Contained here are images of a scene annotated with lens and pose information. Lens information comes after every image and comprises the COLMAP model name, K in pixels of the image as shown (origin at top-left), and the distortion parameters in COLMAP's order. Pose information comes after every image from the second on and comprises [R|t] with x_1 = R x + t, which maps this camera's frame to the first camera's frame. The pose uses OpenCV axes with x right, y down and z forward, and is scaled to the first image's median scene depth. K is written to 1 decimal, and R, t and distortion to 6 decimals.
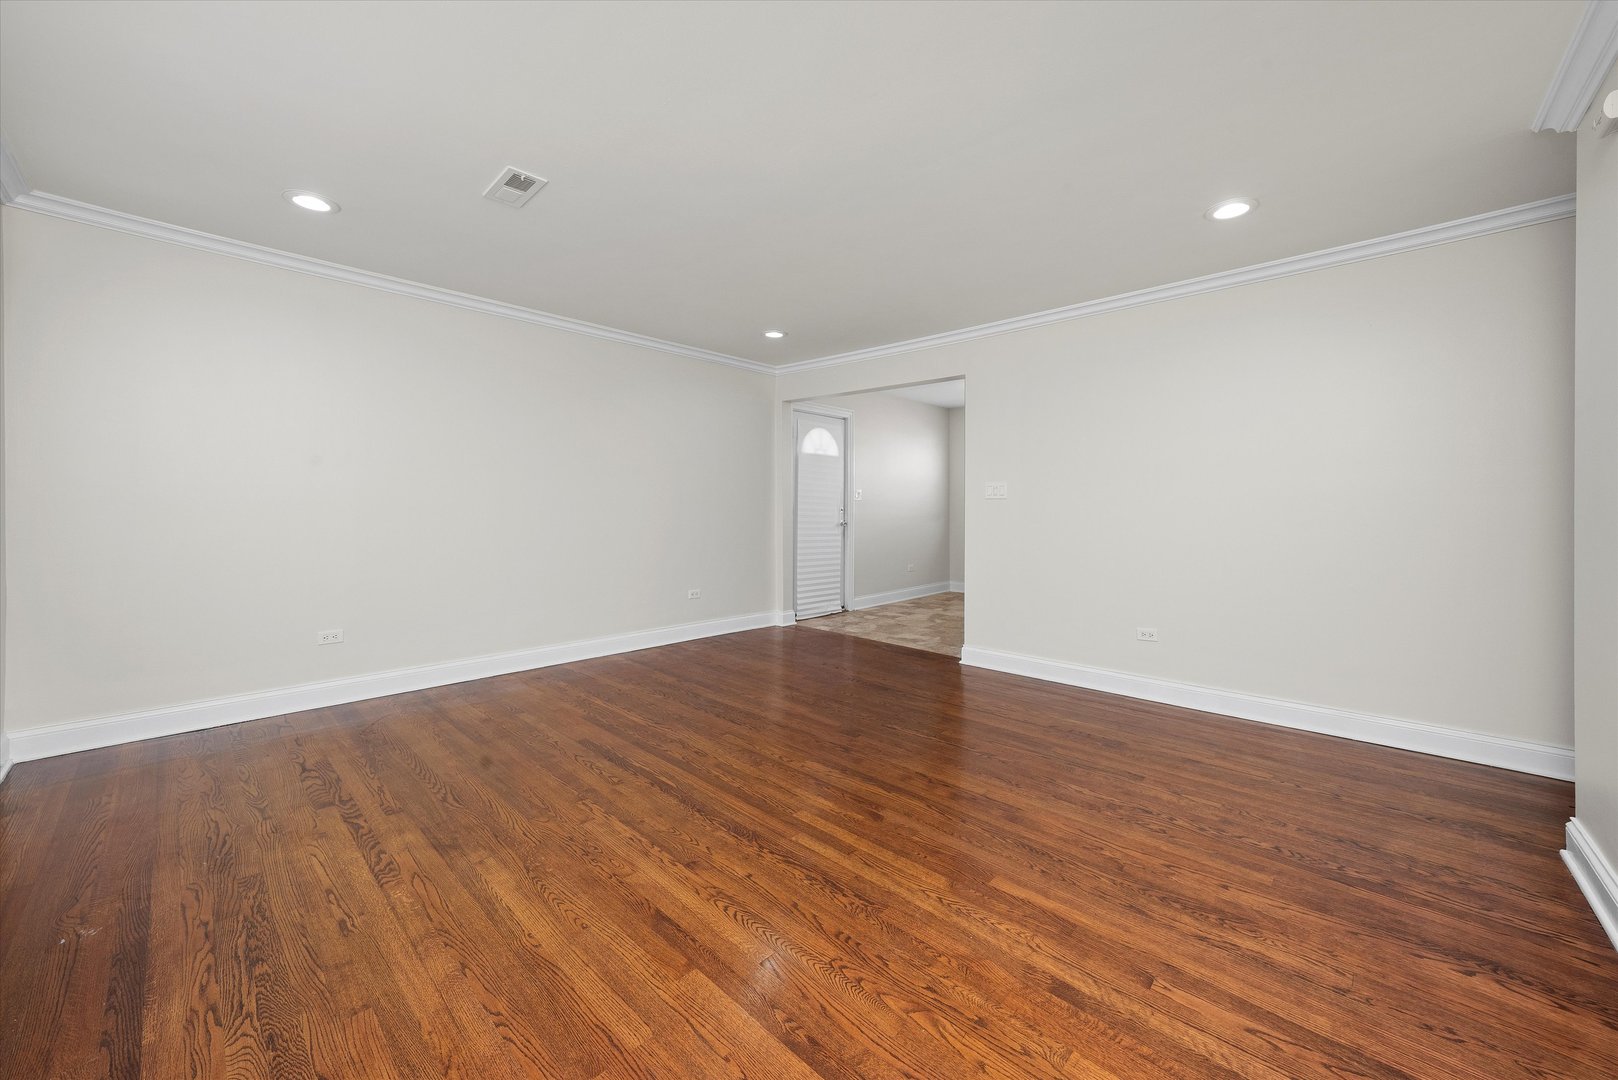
lens RADIAL K [[605.1, 0, 807.4], [0, 605.1, 509.6], [0, 0, 1]] dist [-0.014362, 0.003077]
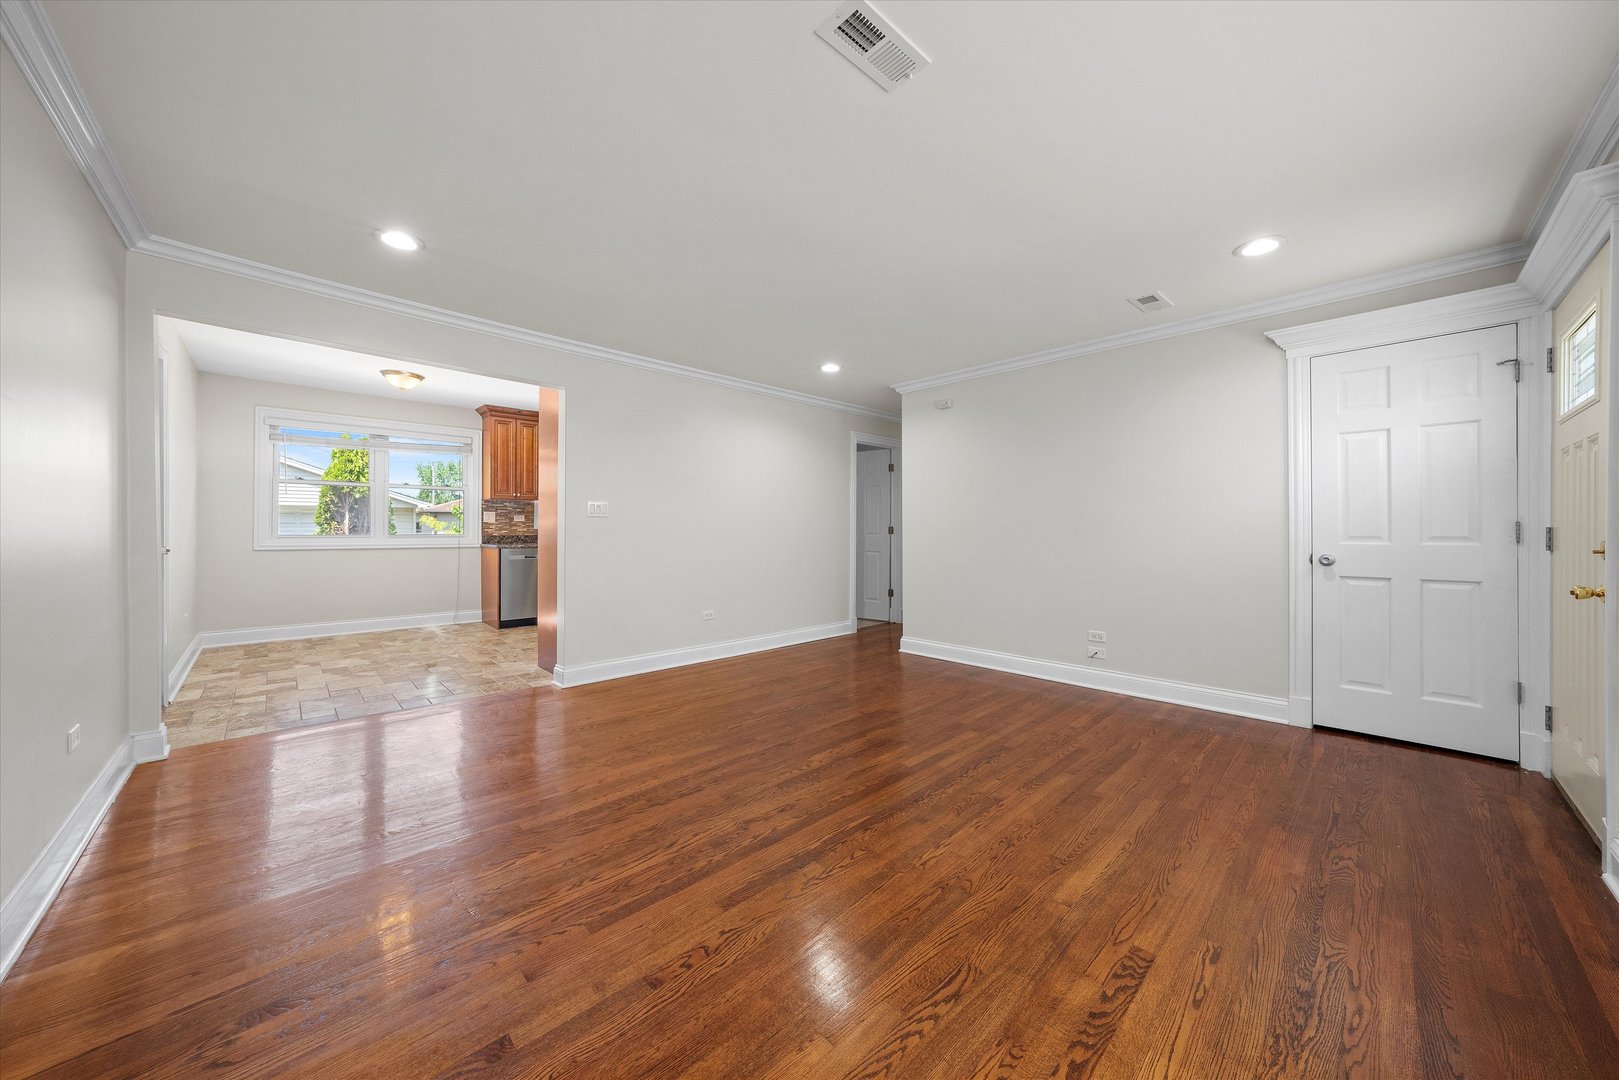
lens RADIAL K [[562.4, 0, 803.5], [0, 562.4, 529.1], [0, 0, 1]] dist [-0.017831, 0.005008]
pose [[0.052056, -0.004108, 0.998636, -1.290051], [-0.004715, 0.999979, 0.004359, -0.004717], [-0.998633, -0.004935, 0.052036, 1.225019]]
